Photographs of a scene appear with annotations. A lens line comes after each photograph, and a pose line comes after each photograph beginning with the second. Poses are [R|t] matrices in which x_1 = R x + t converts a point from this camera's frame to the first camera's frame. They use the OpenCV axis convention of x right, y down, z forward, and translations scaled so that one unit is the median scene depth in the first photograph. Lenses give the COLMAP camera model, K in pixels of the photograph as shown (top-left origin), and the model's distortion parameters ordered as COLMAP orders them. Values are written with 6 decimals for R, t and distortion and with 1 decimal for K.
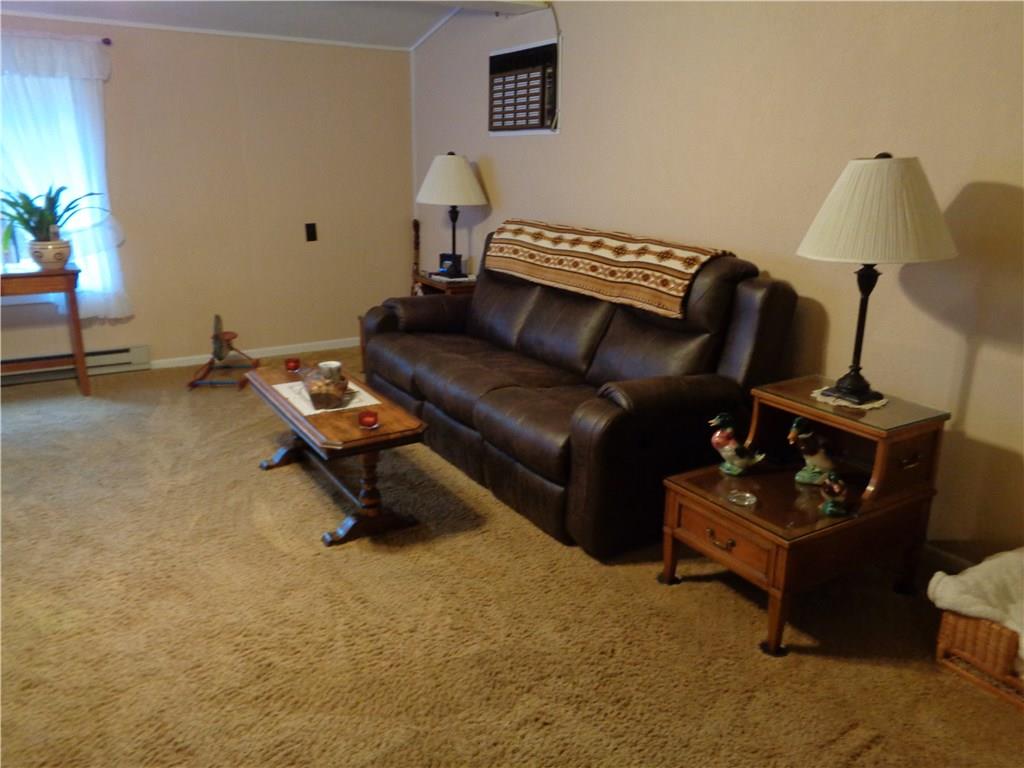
lens RADIAL K [[769.0, 0, 512.0], [0, 769.0, 384.0], [0, 0, 1]] dist [0.002862, -0.000517]
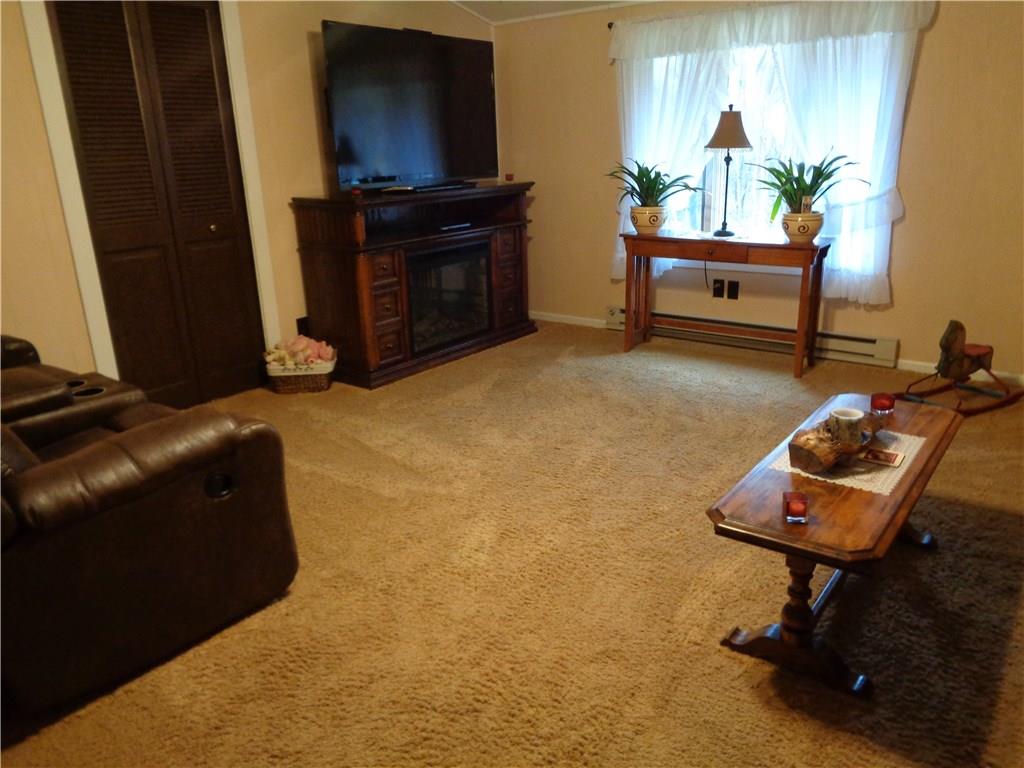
lens RADIAL K [[769.0, 0, 512.0], [0, 769.0, 384.0], [0, 0, 1]] dist [0.002862, -0.000517]
pose [[0.350721, 0.261424, -0.899251, 0.193317], [-0.229607, 0.954941, 0.188064, -0.079978], [0.907896, 0.140516, 0.394942, 0.325310]]
